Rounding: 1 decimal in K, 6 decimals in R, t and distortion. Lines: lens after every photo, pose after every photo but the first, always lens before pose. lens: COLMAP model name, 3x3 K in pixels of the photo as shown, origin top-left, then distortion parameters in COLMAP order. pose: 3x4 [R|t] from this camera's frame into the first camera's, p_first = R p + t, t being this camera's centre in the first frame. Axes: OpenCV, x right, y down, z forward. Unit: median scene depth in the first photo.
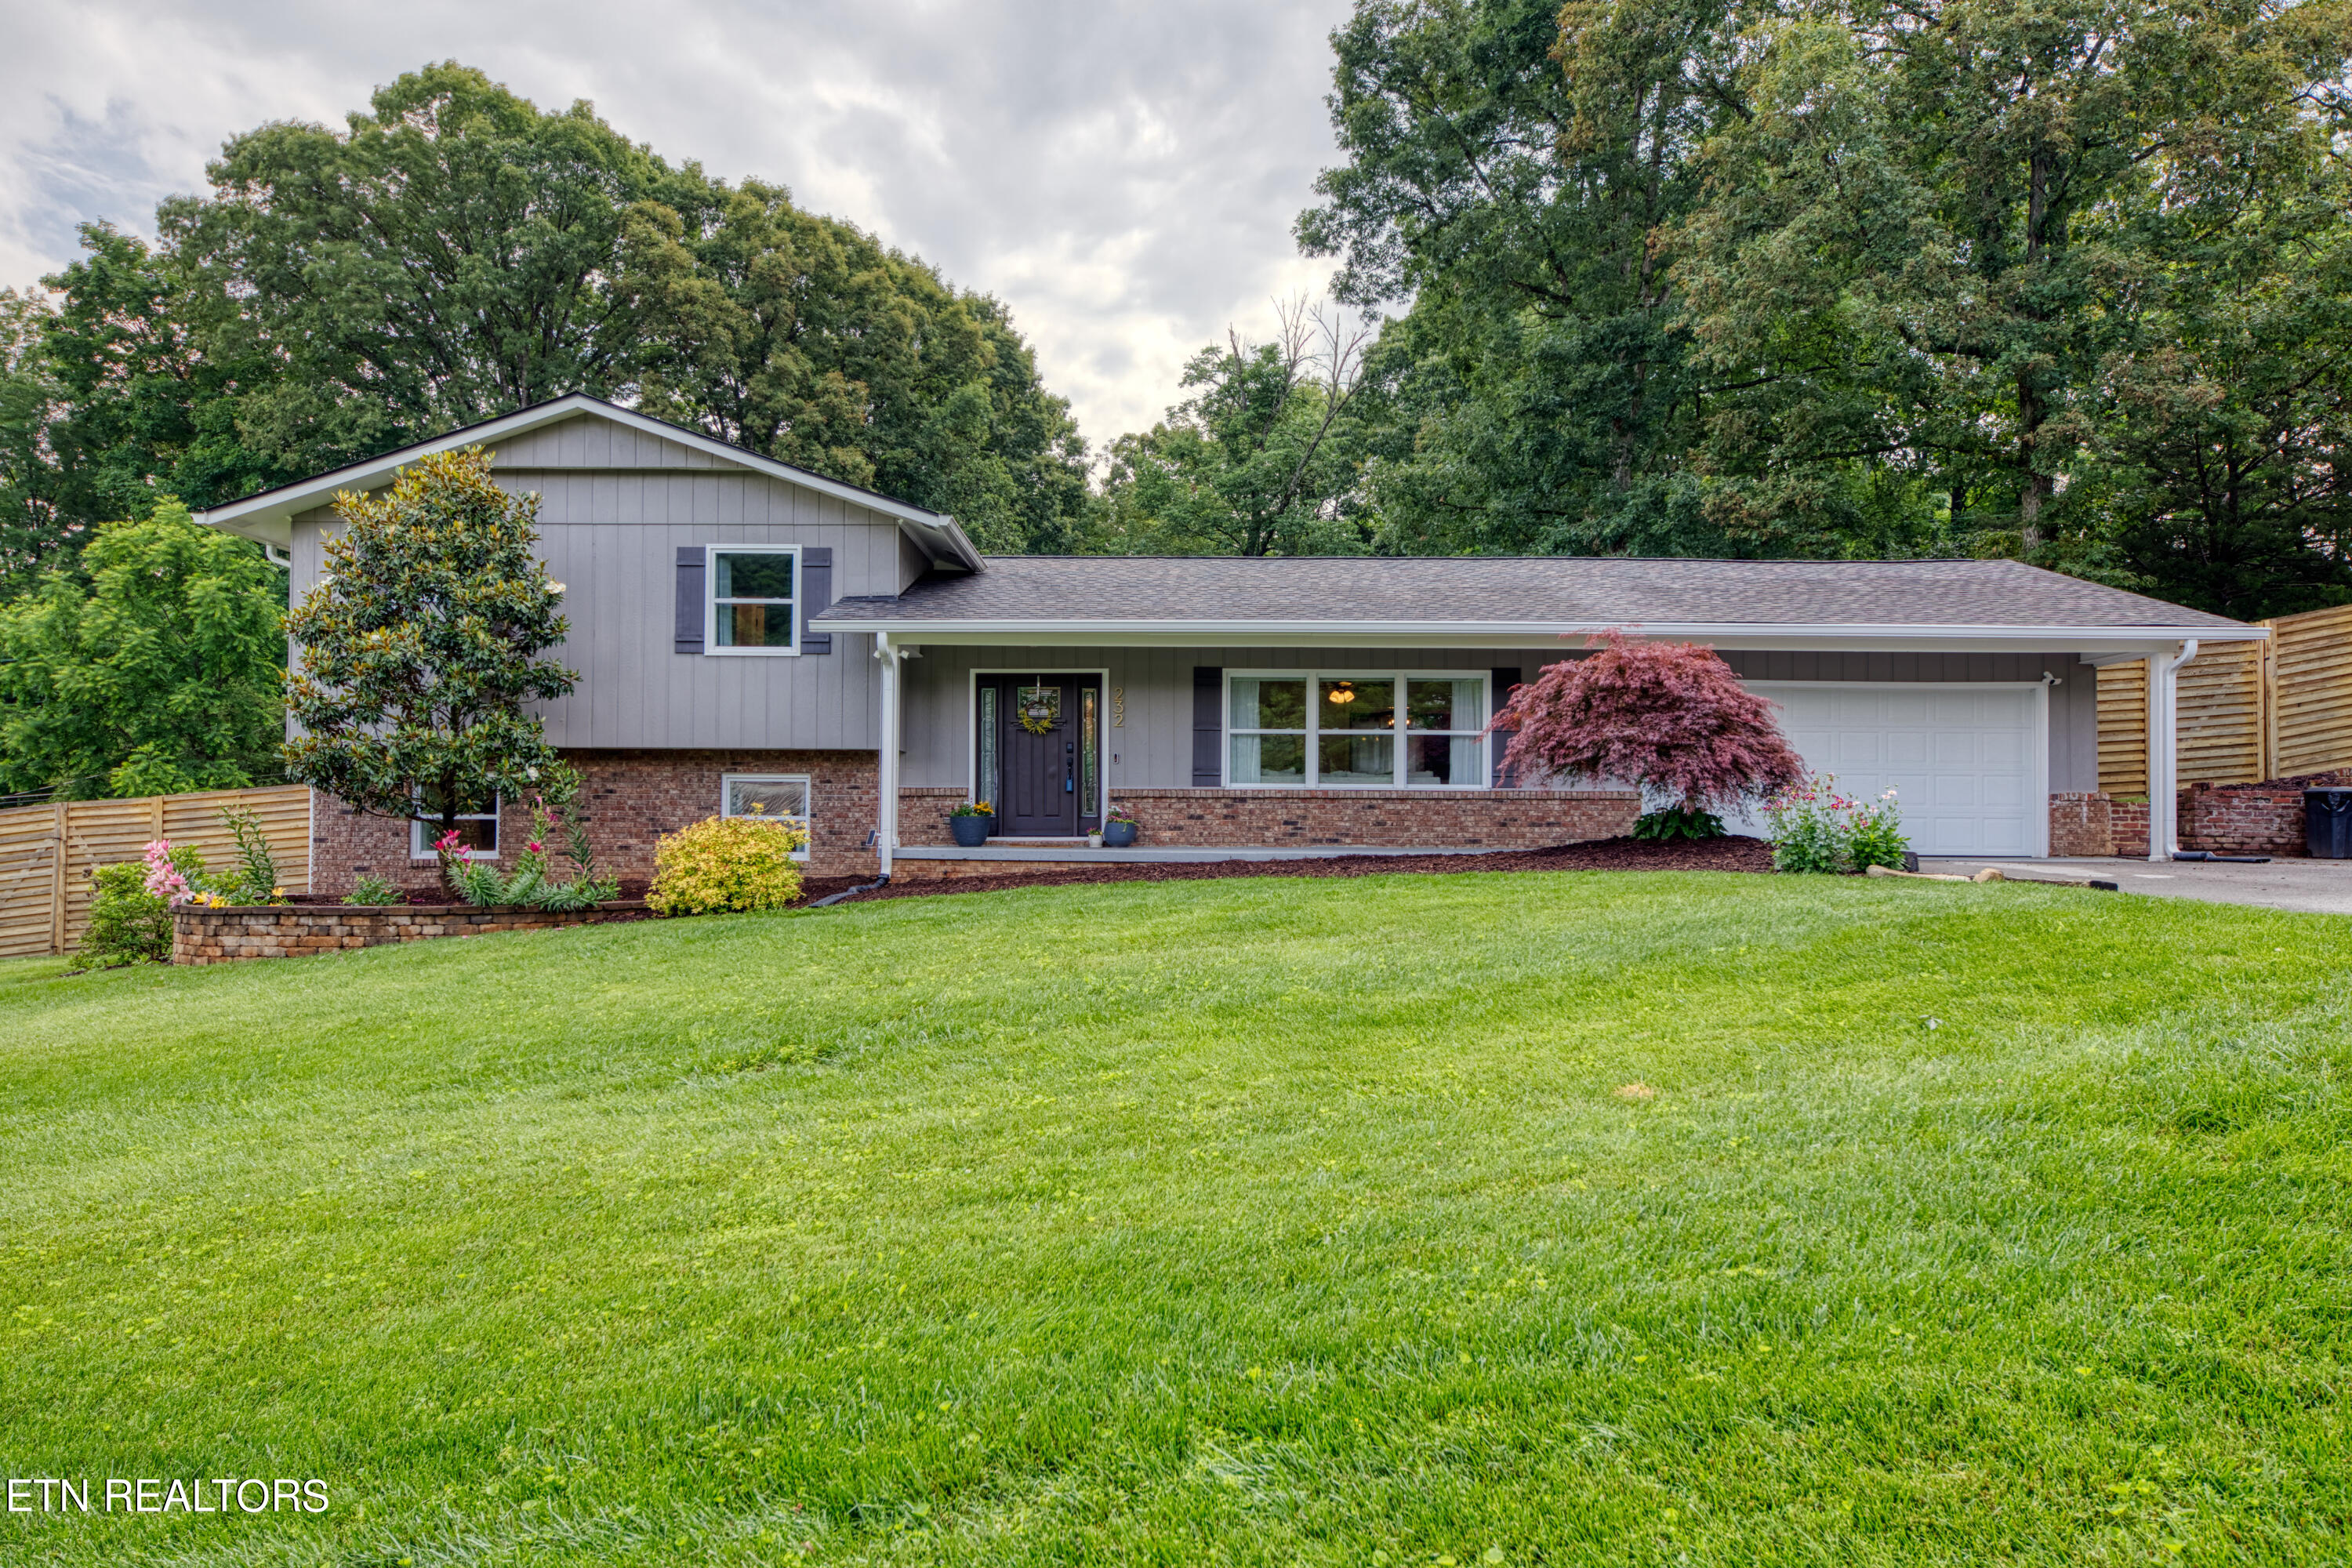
lens RADIAL K [[1530.3, 0, 1172.0], [0, 1530.3, 795.5], [0, 0, 1]] dist [0.008983, 0.001421]
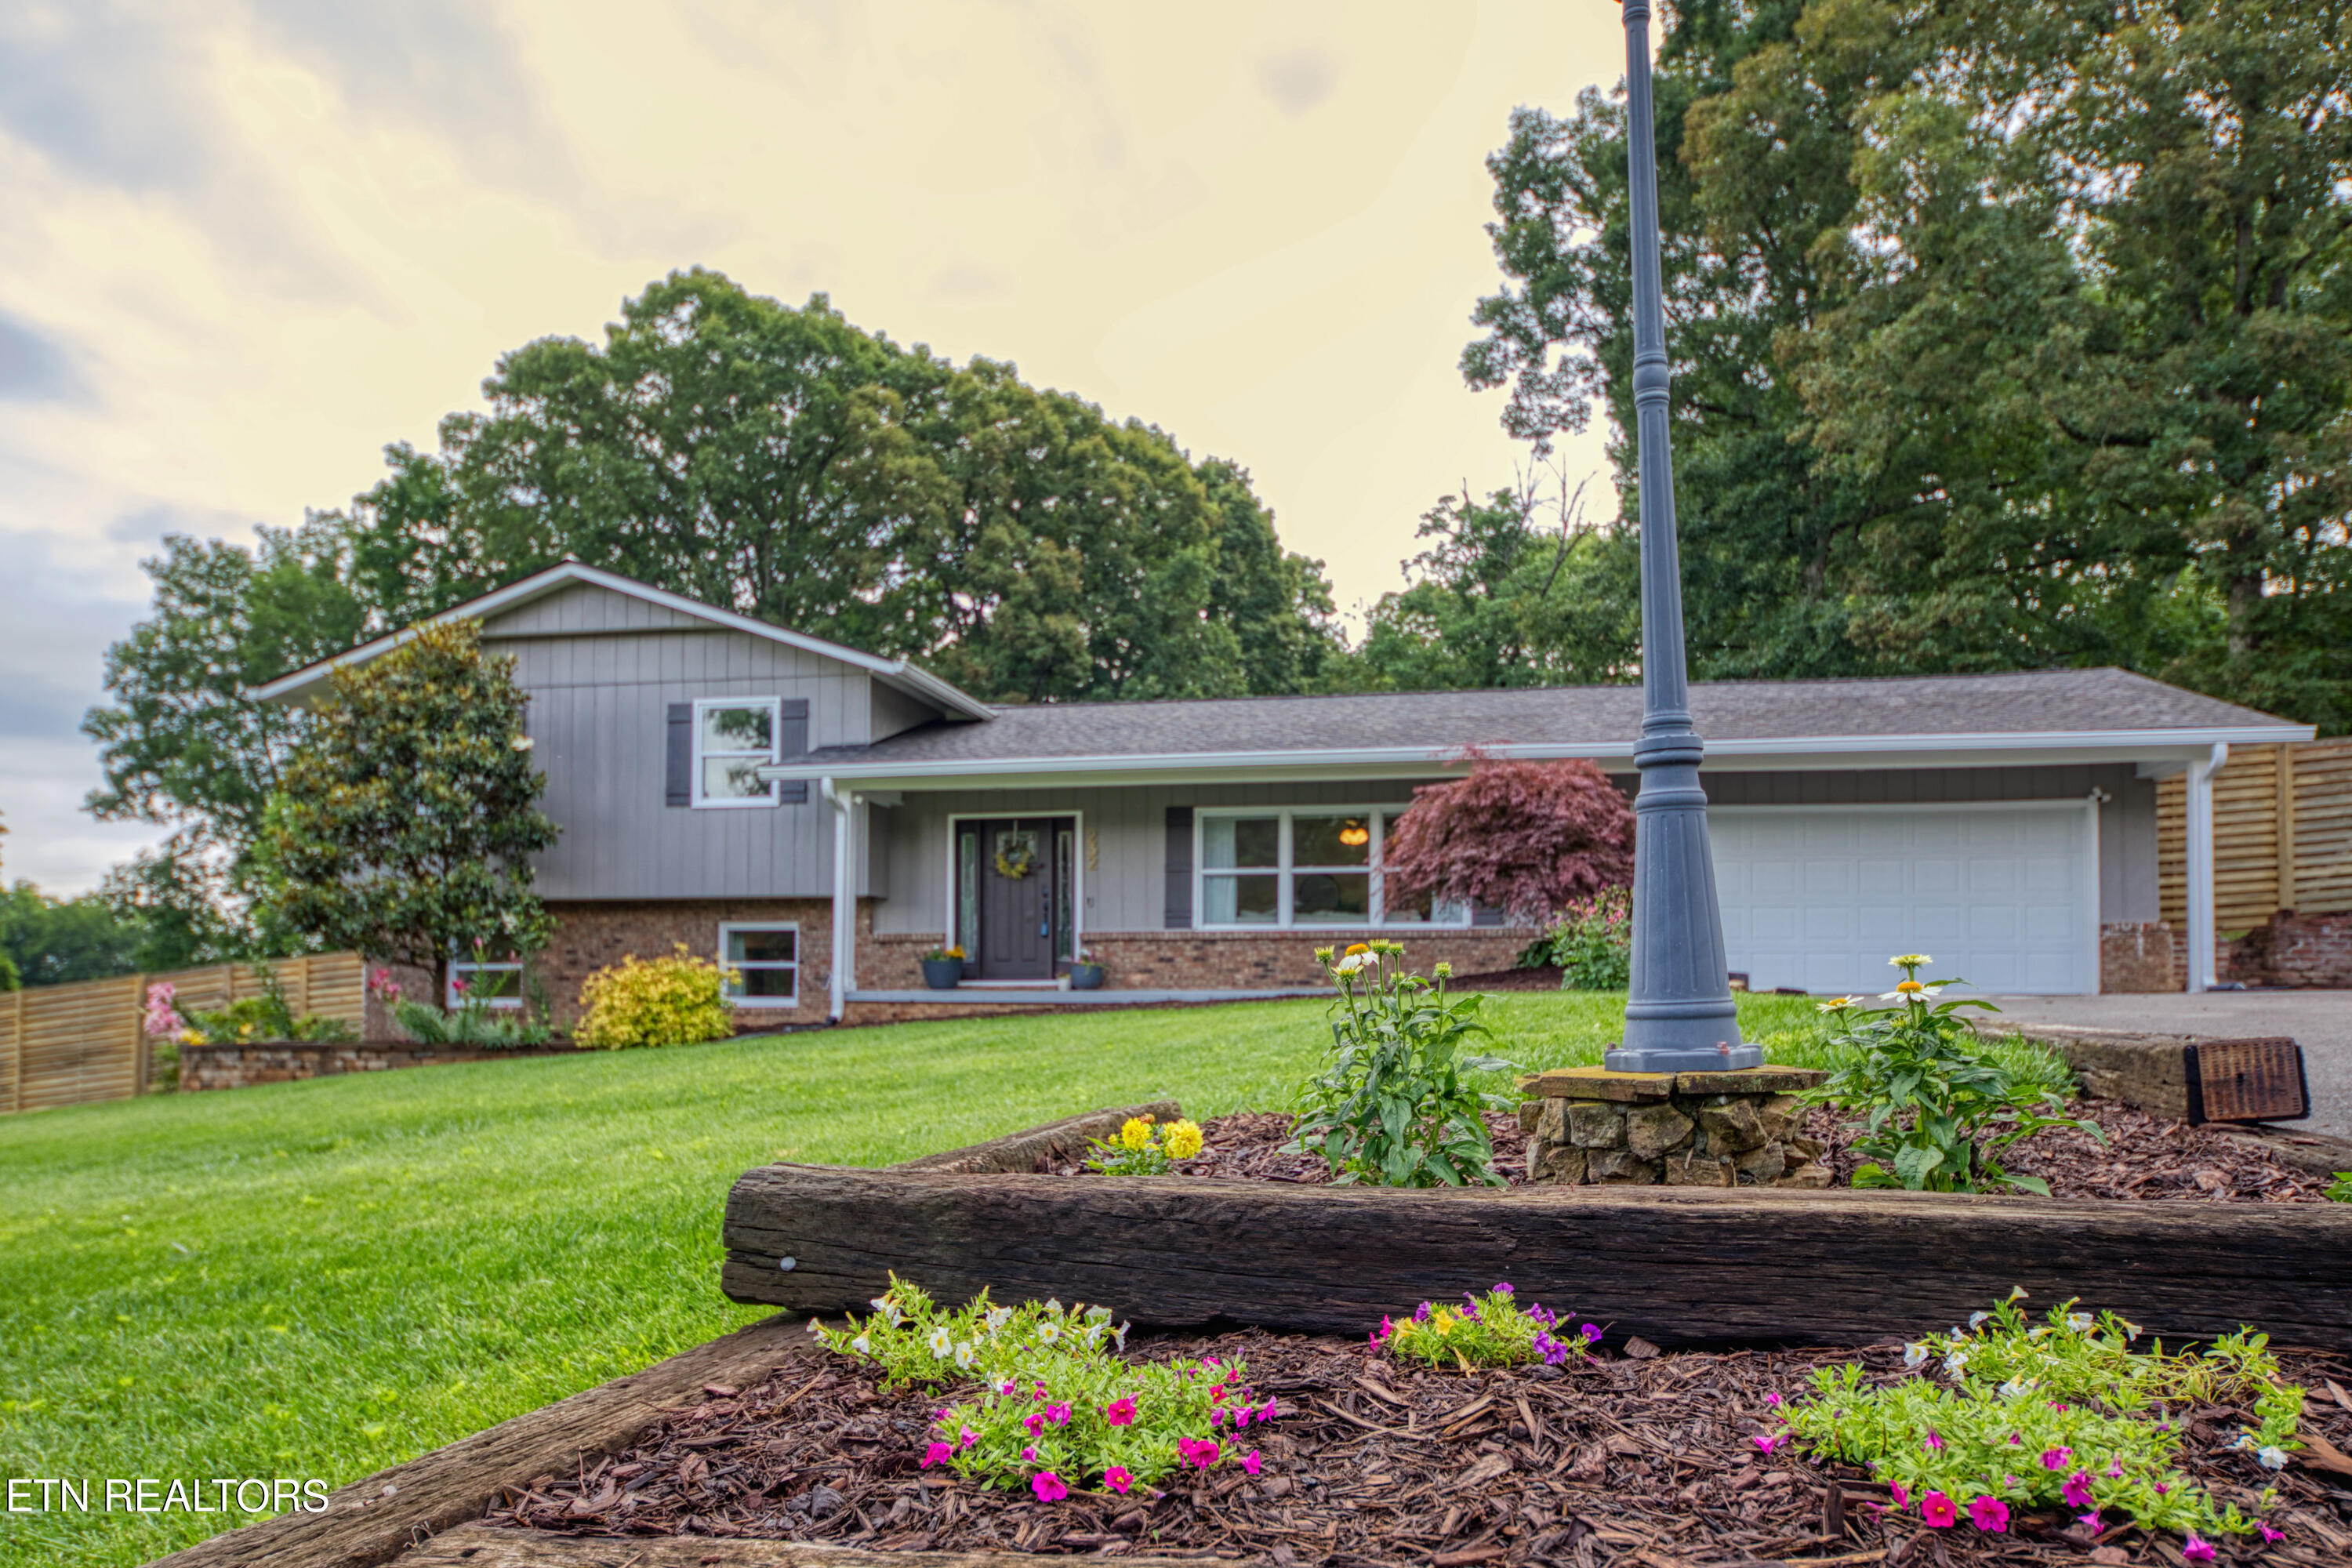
lens RADIAL K [[1585.6, 0, 1259.4], [0, 1585.6, 945.6], [0, 0, 1]] dist [0.005424, 0.002813]
pose [[0.985861, -0.011509, -0.167172, 0.240029], [0.008540, 0.999793, -0.018463, 0.023904], [0.167349, 0.016775, 0.985755, 0.010179]]
